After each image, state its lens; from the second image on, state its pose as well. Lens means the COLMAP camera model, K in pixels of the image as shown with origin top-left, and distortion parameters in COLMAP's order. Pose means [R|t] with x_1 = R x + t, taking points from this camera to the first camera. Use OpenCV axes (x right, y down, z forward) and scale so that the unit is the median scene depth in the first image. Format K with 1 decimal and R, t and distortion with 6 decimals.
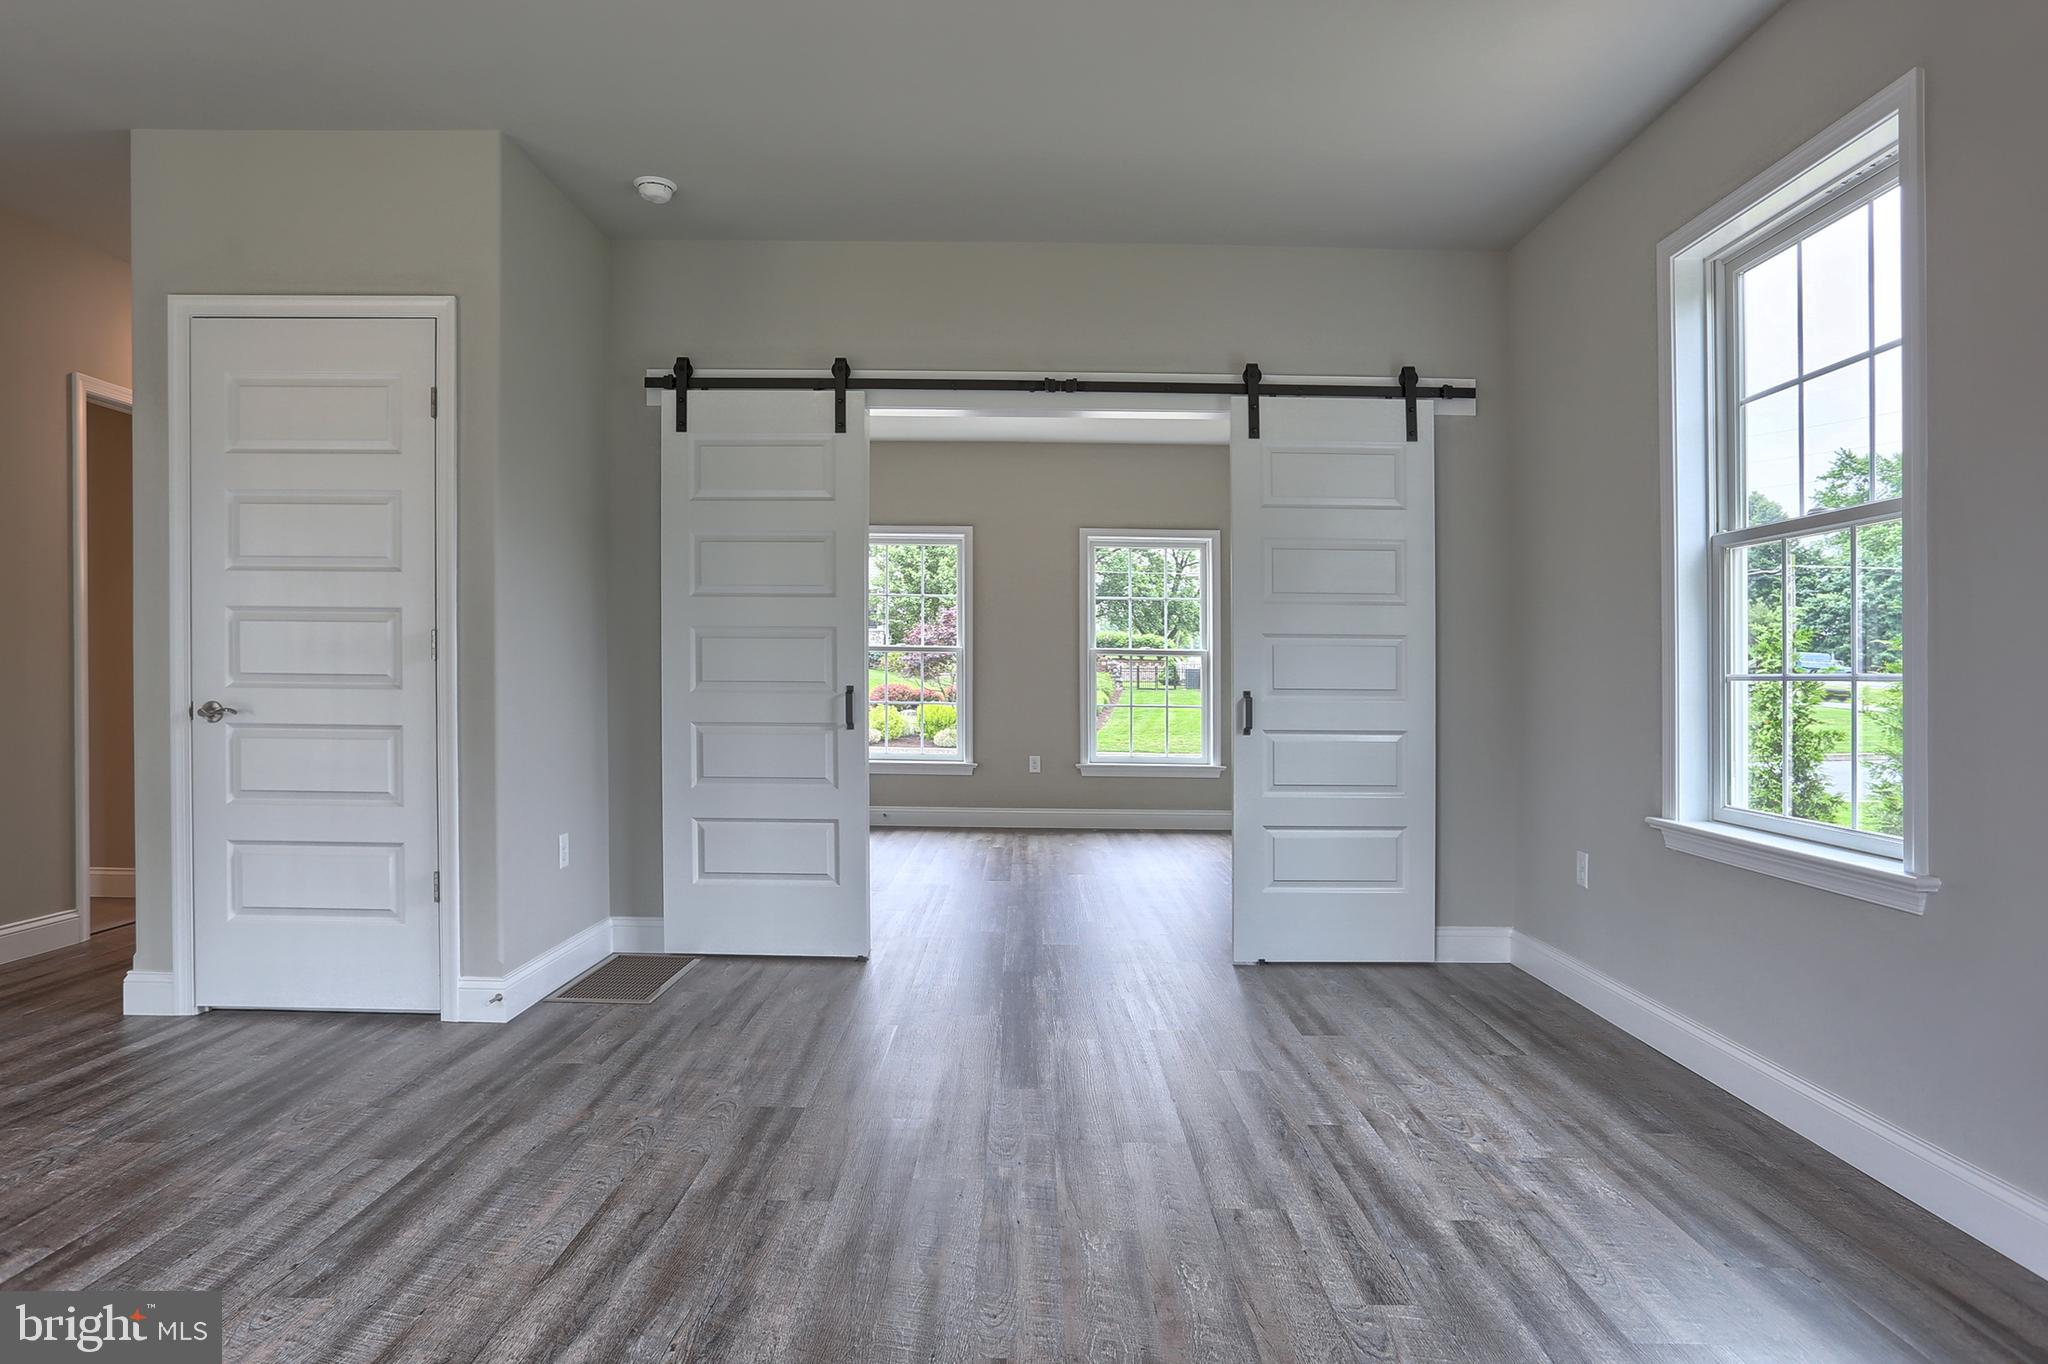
lens RADIAL K [[1168.8, 0, 1013.5], [0, 1168.8, 686.5], [0, 0, 1]] dist [-0.050344, 0.027120]
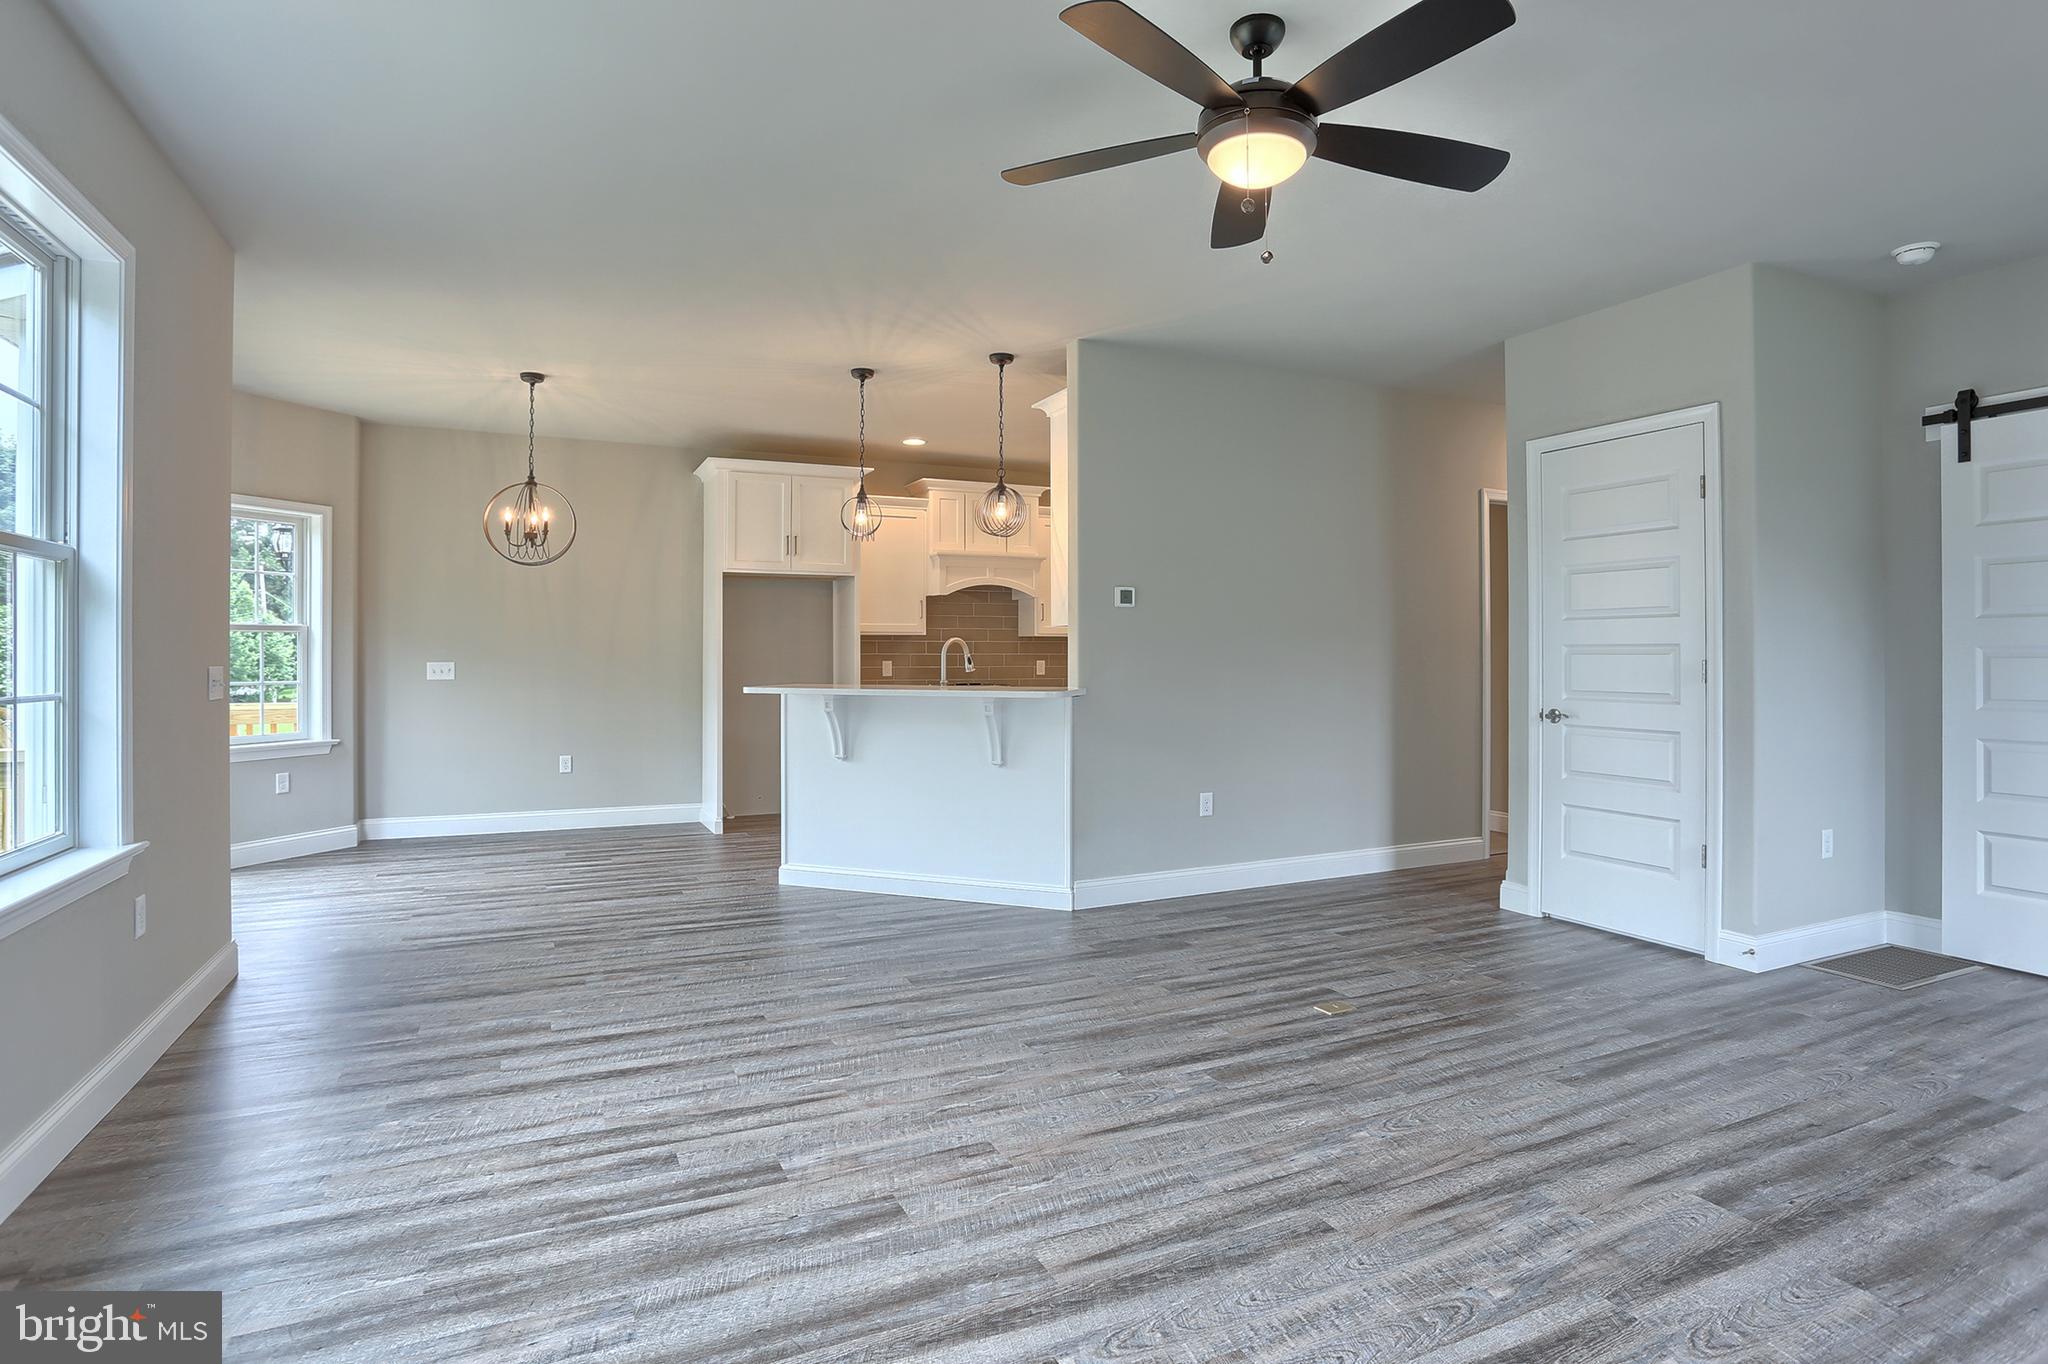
lens RADIAL K [[1026.1, 0, 1032.4], [0, 1026.1, 684.8], [0, 0, 1]] dist [-0.036248, 0.011730]
pose [[0.429566, 0.007896, -0.903001, 0.211636], [0.002763, 0.999946, 0.010058, -0.035995], [0.903031, -0.006815, 0.429521, -0.184897]]
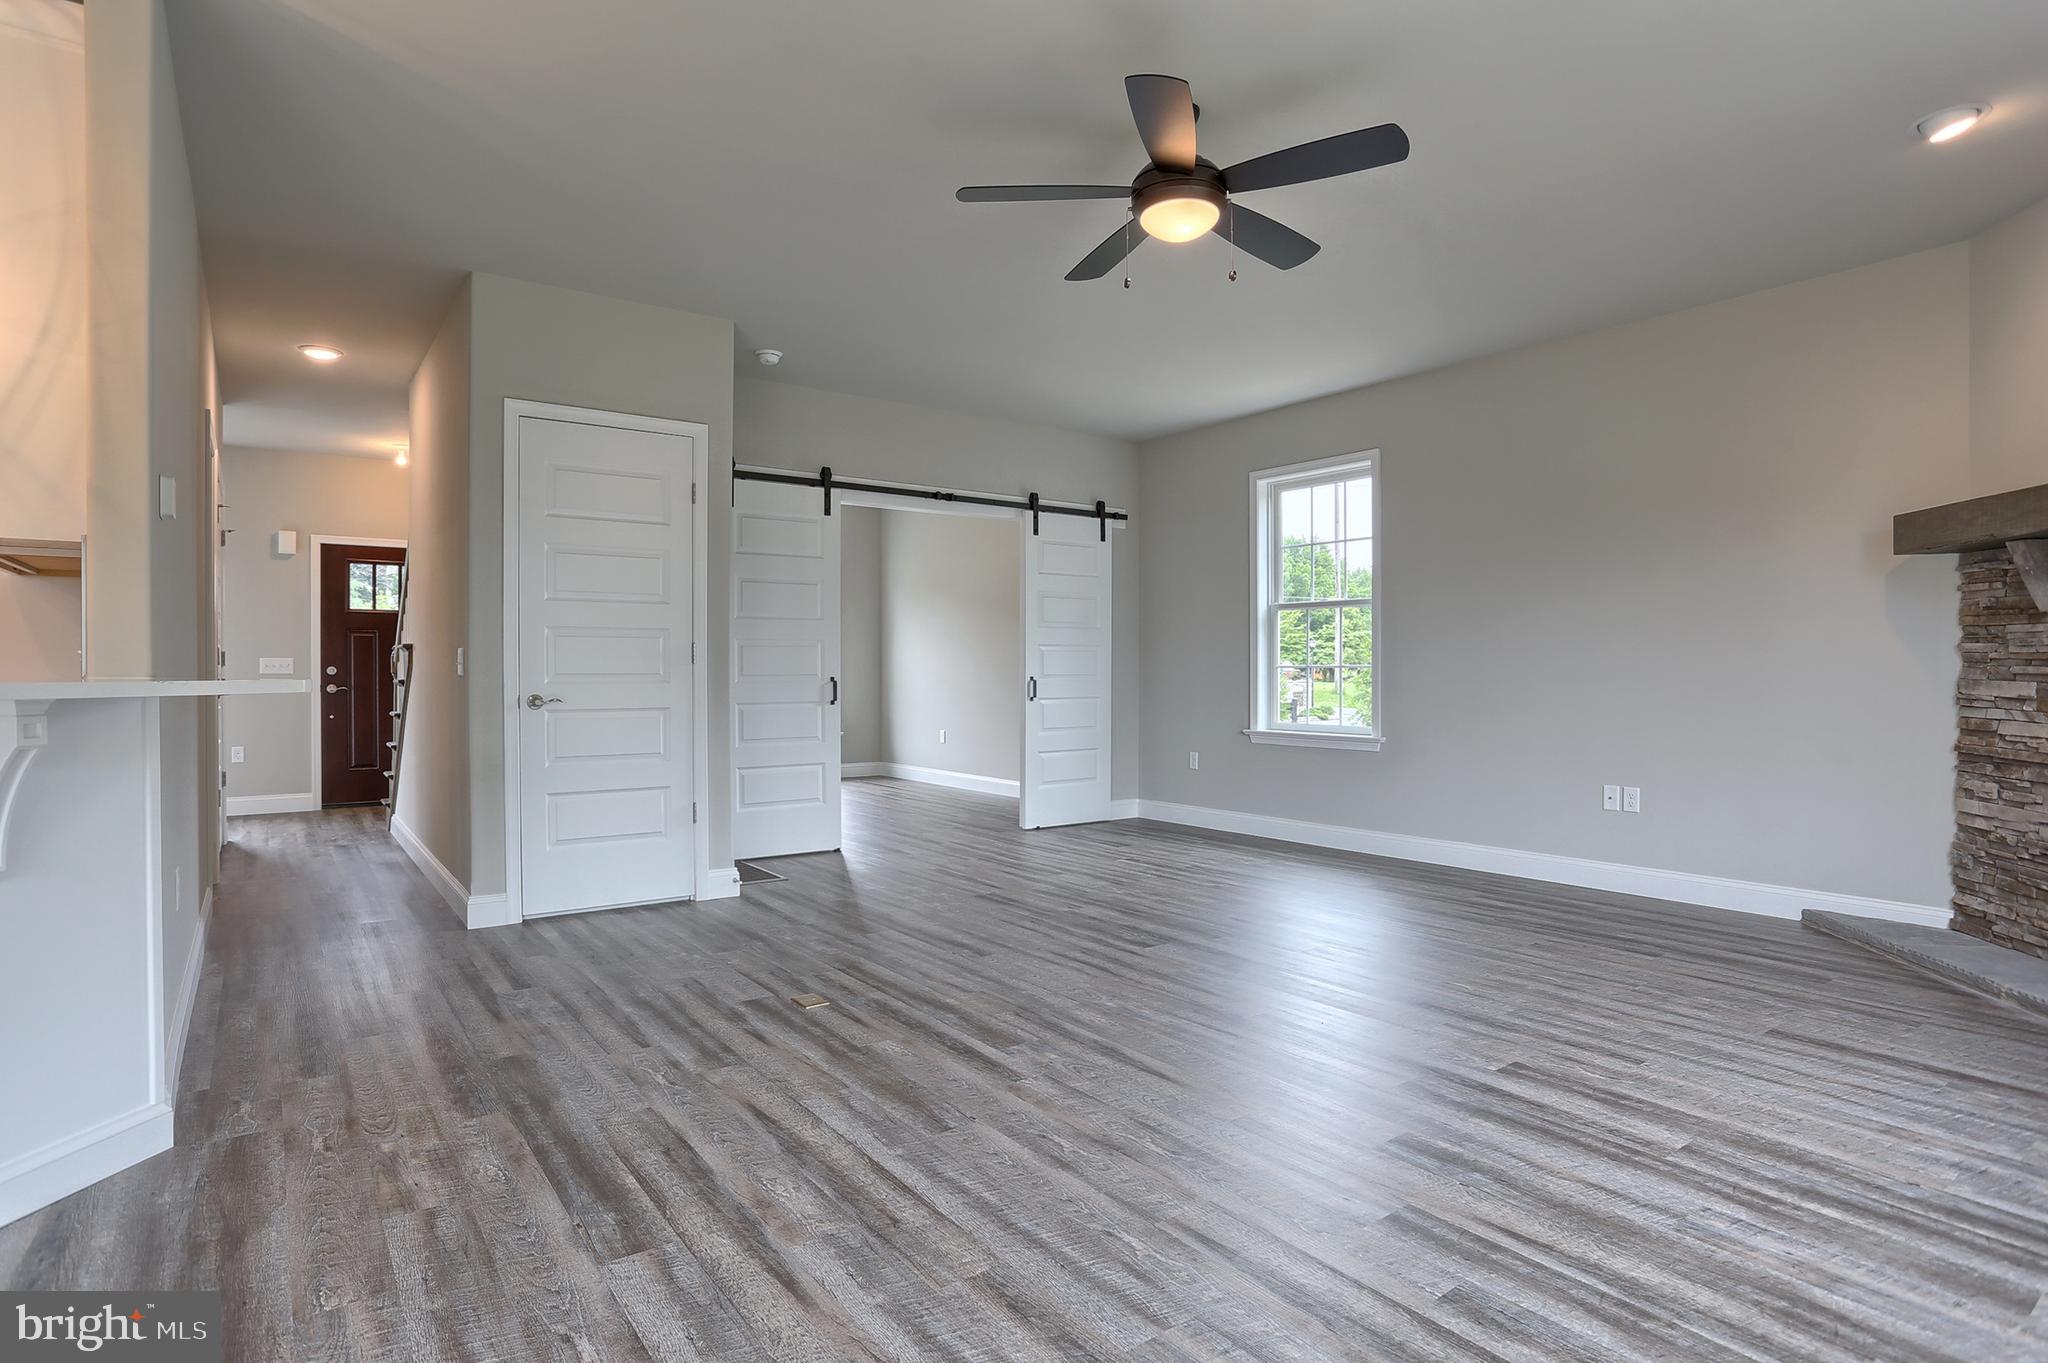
lens RADIAL K [[1095.7, 0, 1021.2], [0, 1095.7, 685.4], [0, 0, 1]] dist [-0.055044, 0.024483]
pose [[0.799544, -0.018962, 0.600308, -1.017843], [0.014947, 0.999820, 0.011674, -0.004319], [-0.600421, -0.000360, 0.799684, -0.402640]]
